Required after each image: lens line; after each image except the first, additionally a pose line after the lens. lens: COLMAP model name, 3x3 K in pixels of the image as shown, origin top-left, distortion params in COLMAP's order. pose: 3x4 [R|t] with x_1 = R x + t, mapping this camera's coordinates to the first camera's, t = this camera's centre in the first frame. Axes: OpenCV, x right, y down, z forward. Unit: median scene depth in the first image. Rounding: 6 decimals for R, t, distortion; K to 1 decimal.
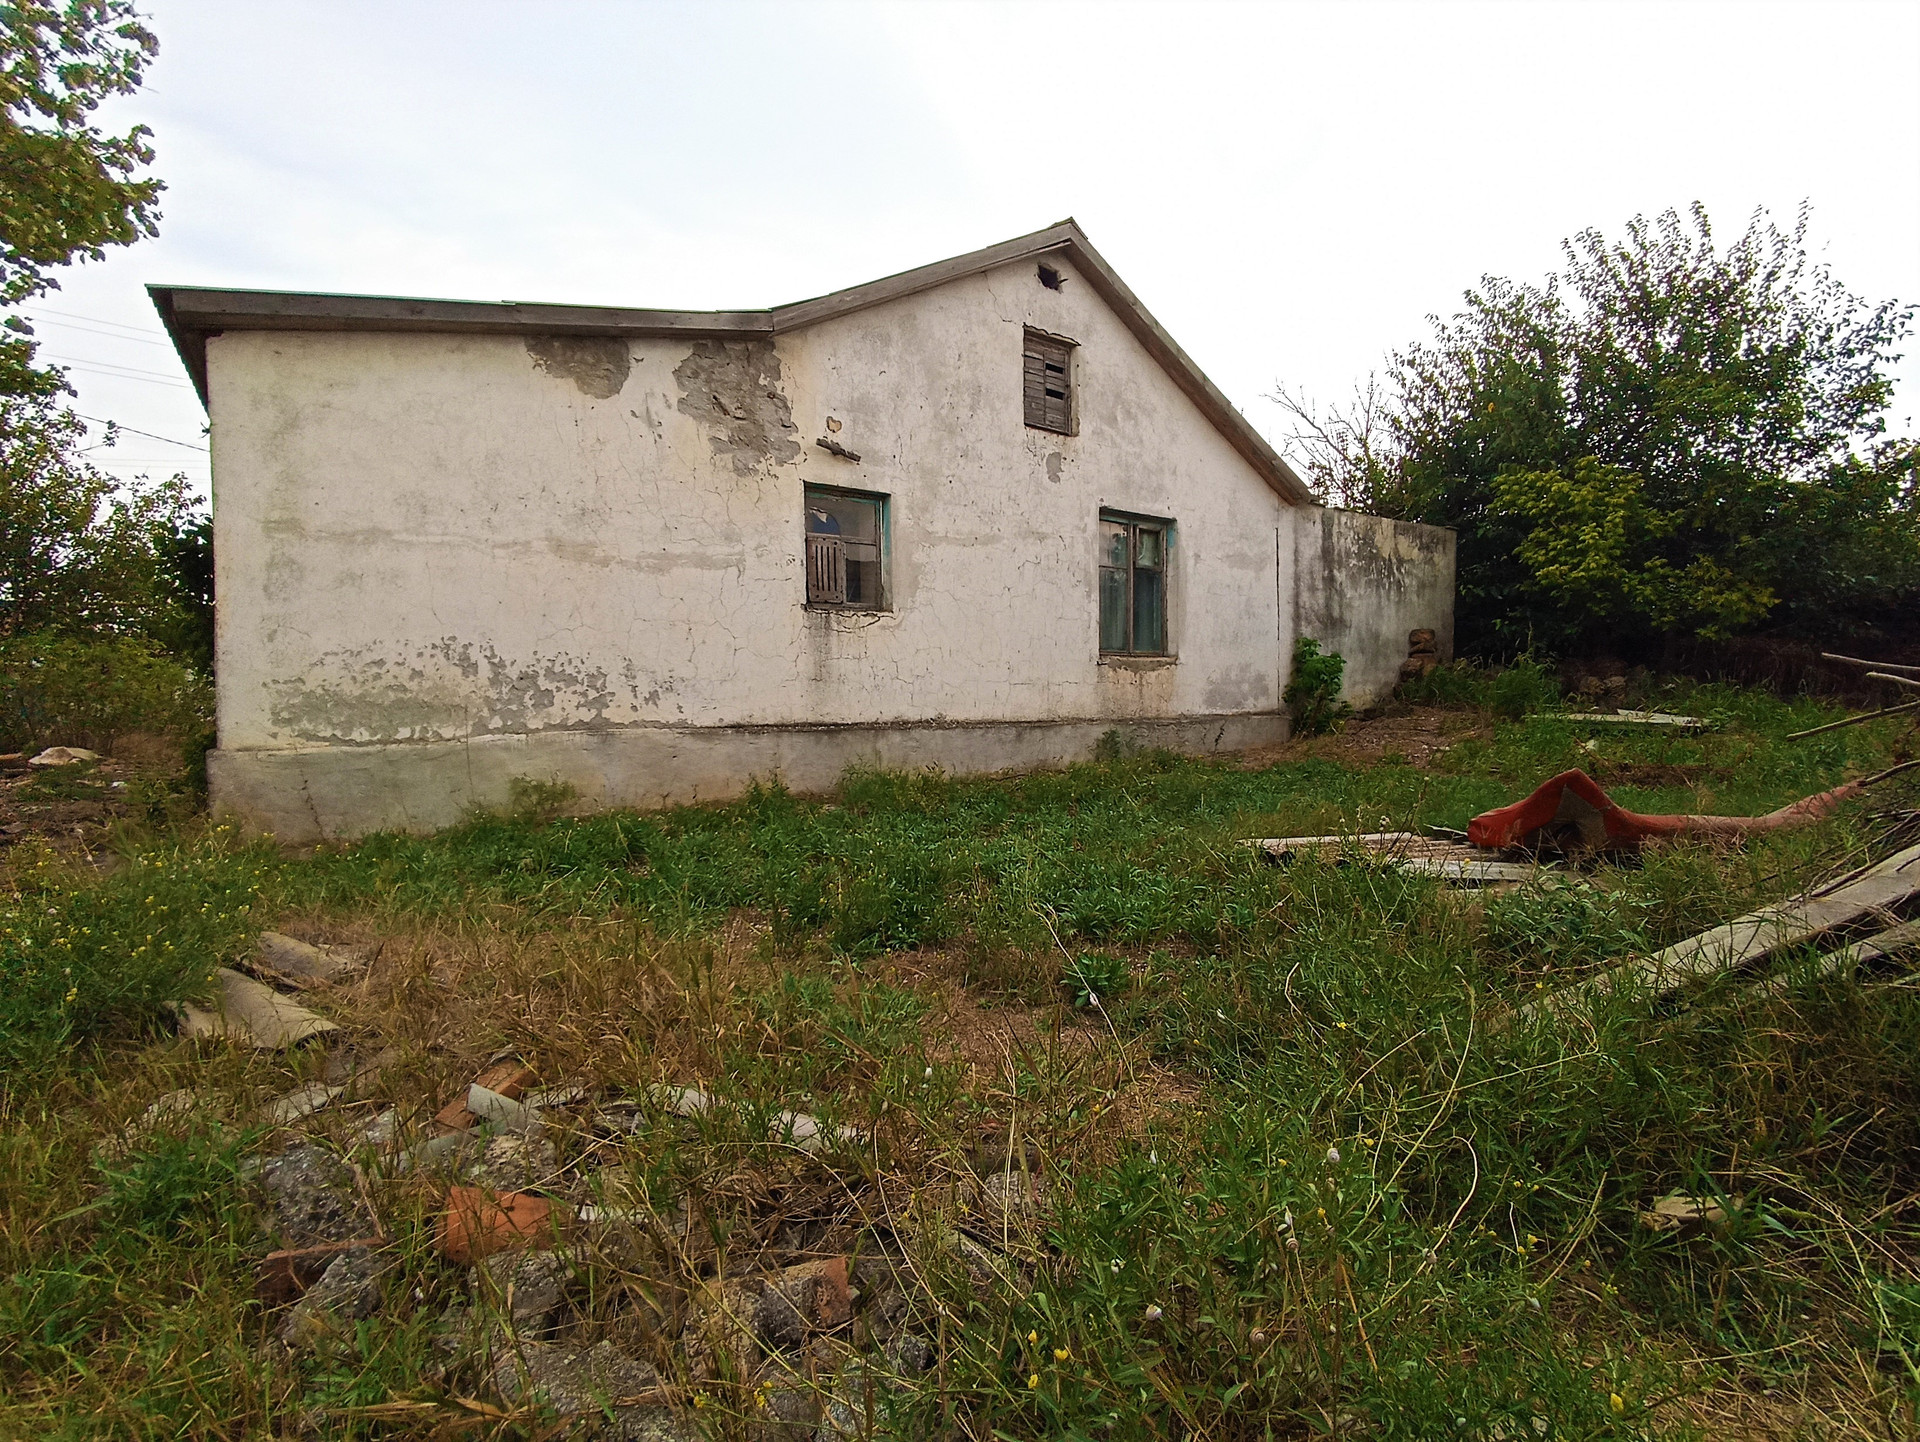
lens RADIAL K [[875.4, 0, 947.9], [0, 875.4, 721.0], [0, 0, 1]] dist [-0.010286, -0.000240]
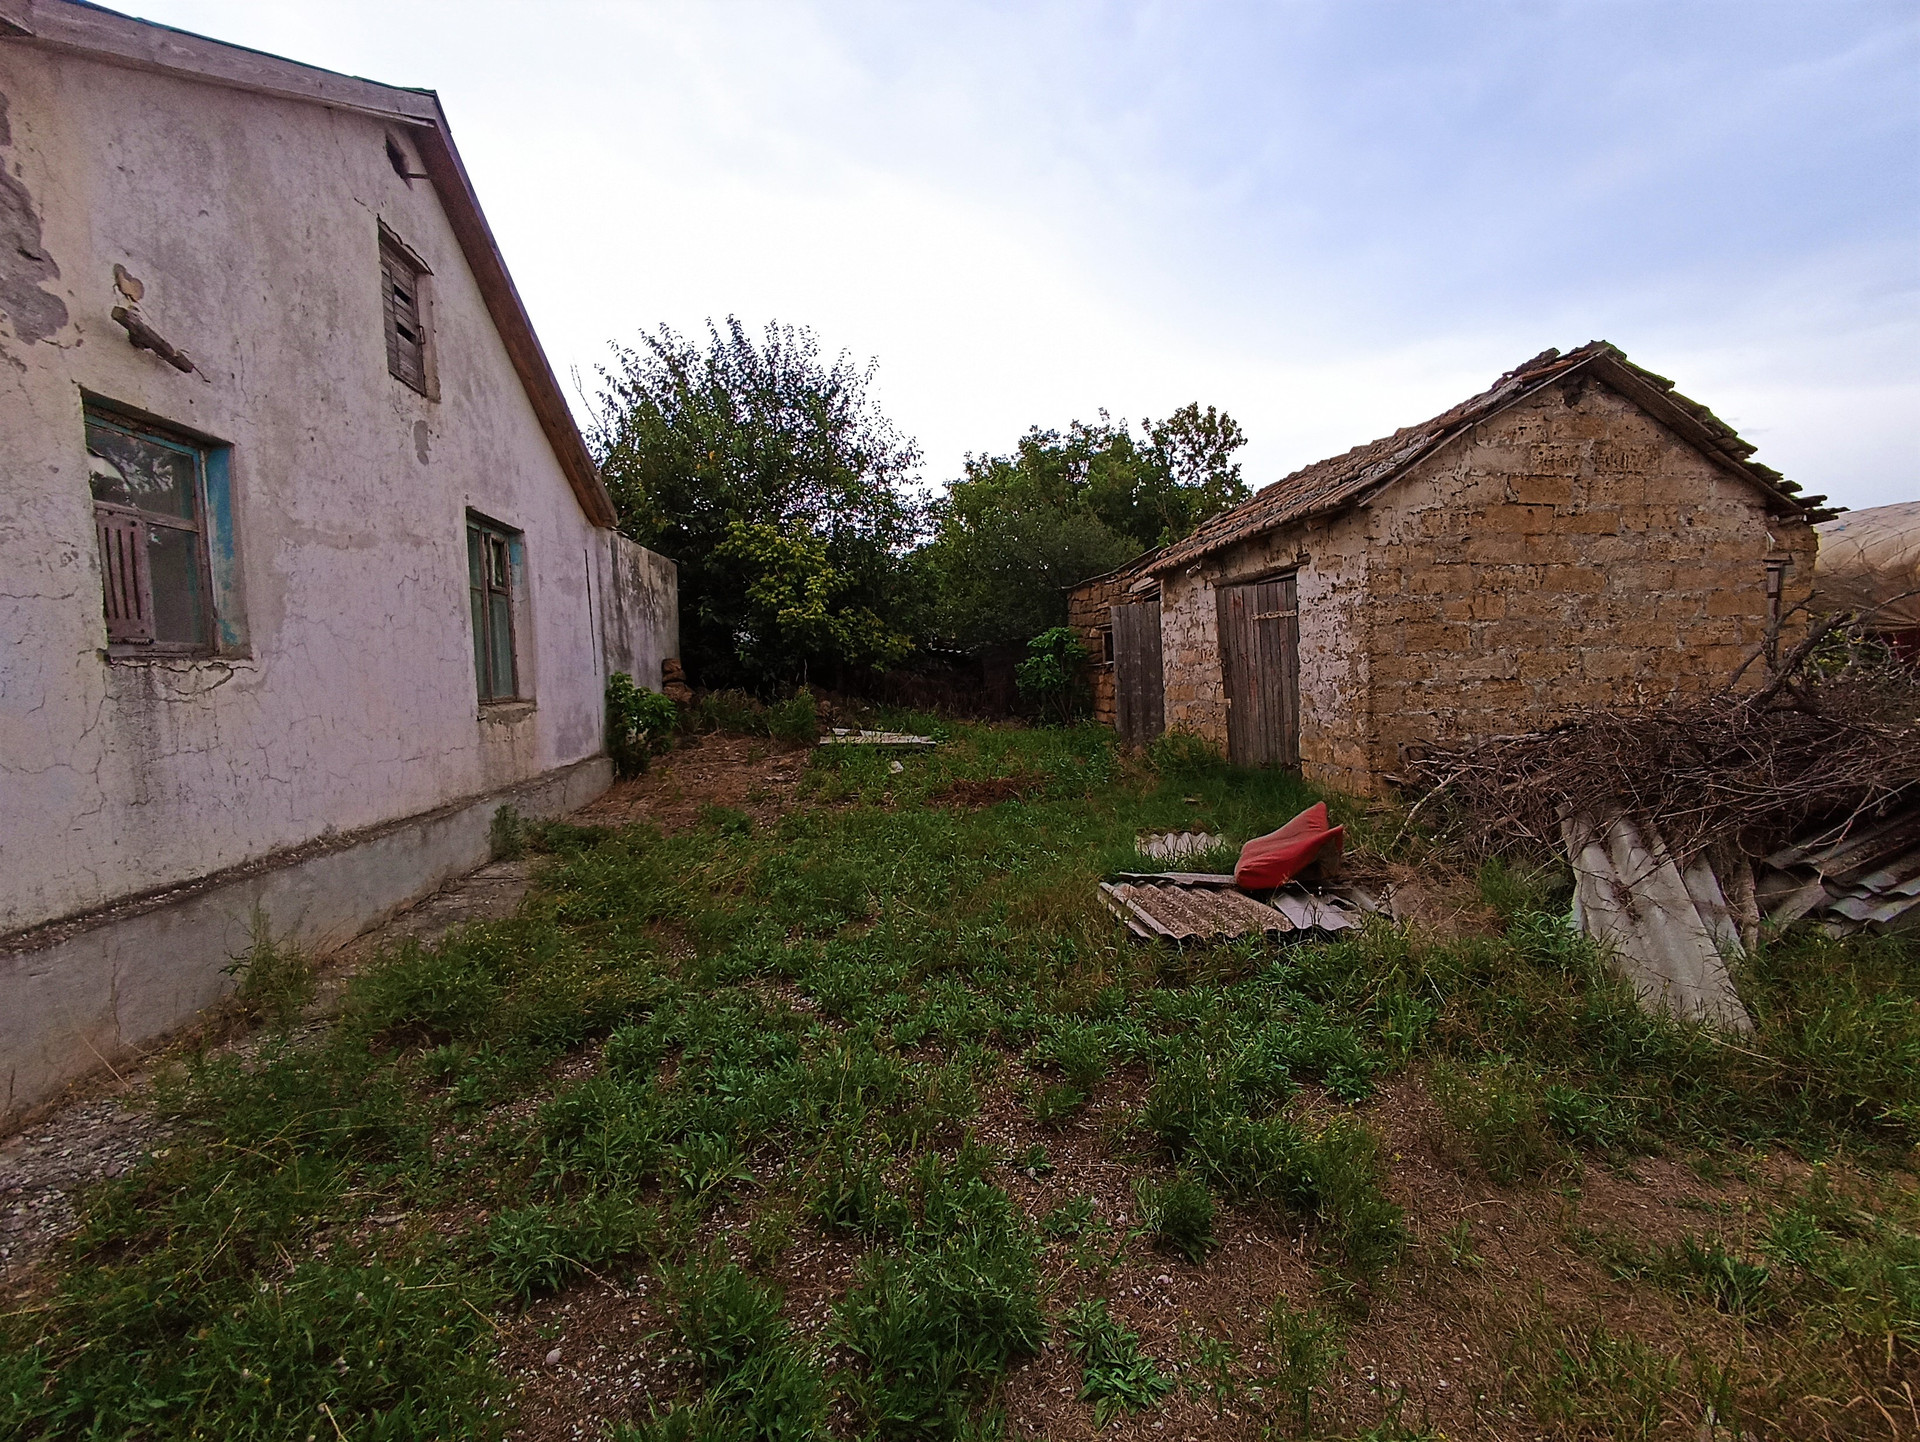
lens RADIAL K [[875.4, 0, 953.5], [0, 875.4, 724.8], [0, 0, 1]] dist [-0.010286, -0.000240]
pose [[0.476283, -0.061085, 0.877168, -0.302345], [0.054146, 0.997728, 0.040081, -0.072759], [-0.877623, 0.028406, 0.478508, 0.312465]]
